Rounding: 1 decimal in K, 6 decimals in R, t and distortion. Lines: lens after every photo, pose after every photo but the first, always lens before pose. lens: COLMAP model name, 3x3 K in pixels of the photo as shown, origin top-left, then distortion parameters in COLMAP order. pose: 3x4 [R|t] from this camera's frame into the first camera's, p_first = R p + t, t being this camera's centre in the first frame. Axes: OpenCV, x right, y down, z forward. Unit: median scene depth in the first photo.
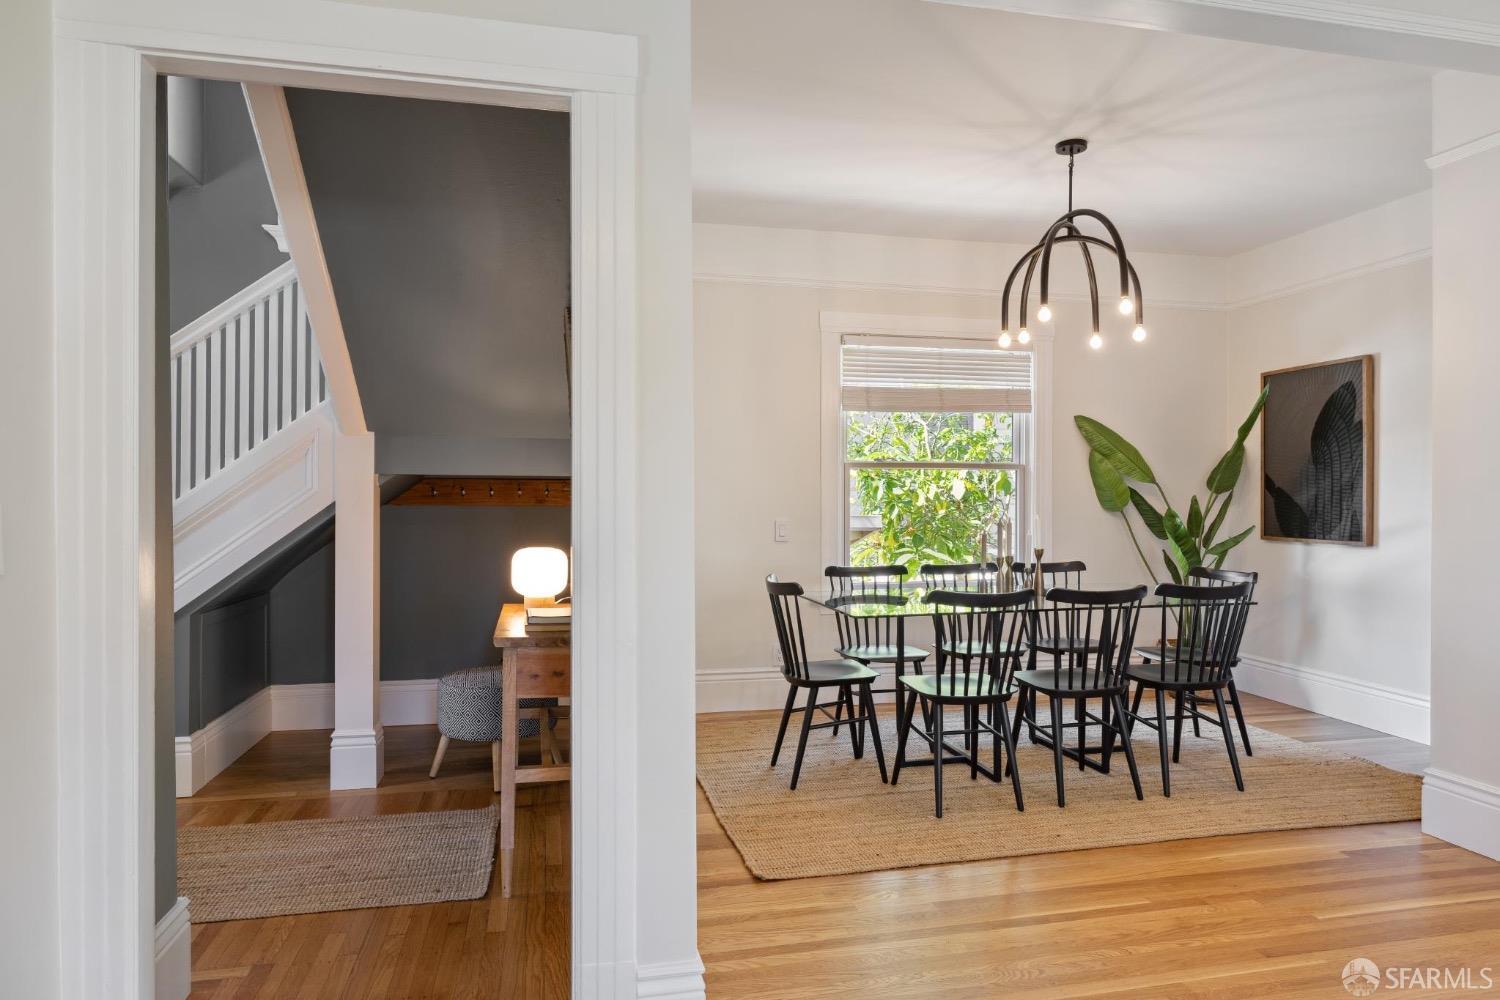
lens RADIAL K [[945.7, 0, 764.7], [0, 945.7, 499.6], [0, 0, 1]] dist [0.019069, 0.009509]
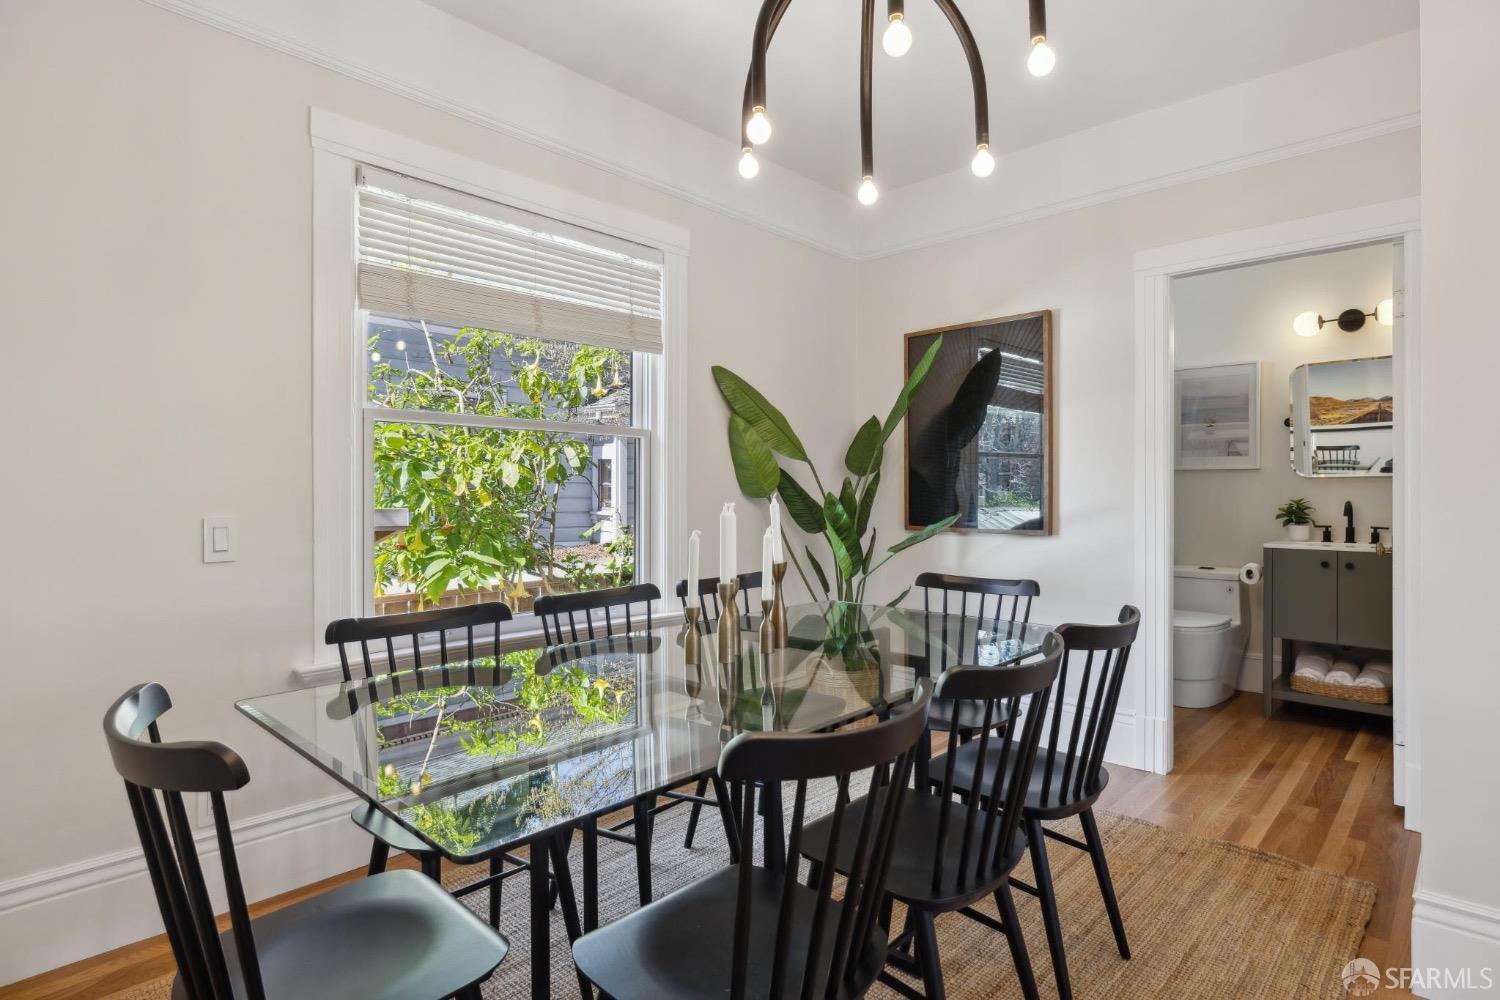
lens RADIAL K [[769.4, 0, 745.2], [0, 769.4, 493.1], [0, 0, 1]] dist [-0.007597, 0.000251]
pose [[0.838701, -0.003110, 0.544583, 0.029849], [0.005057, 0.999985, -0.002076, 0.010677], [-0.544569, 0.004495, 0.838704, 0.528140]]
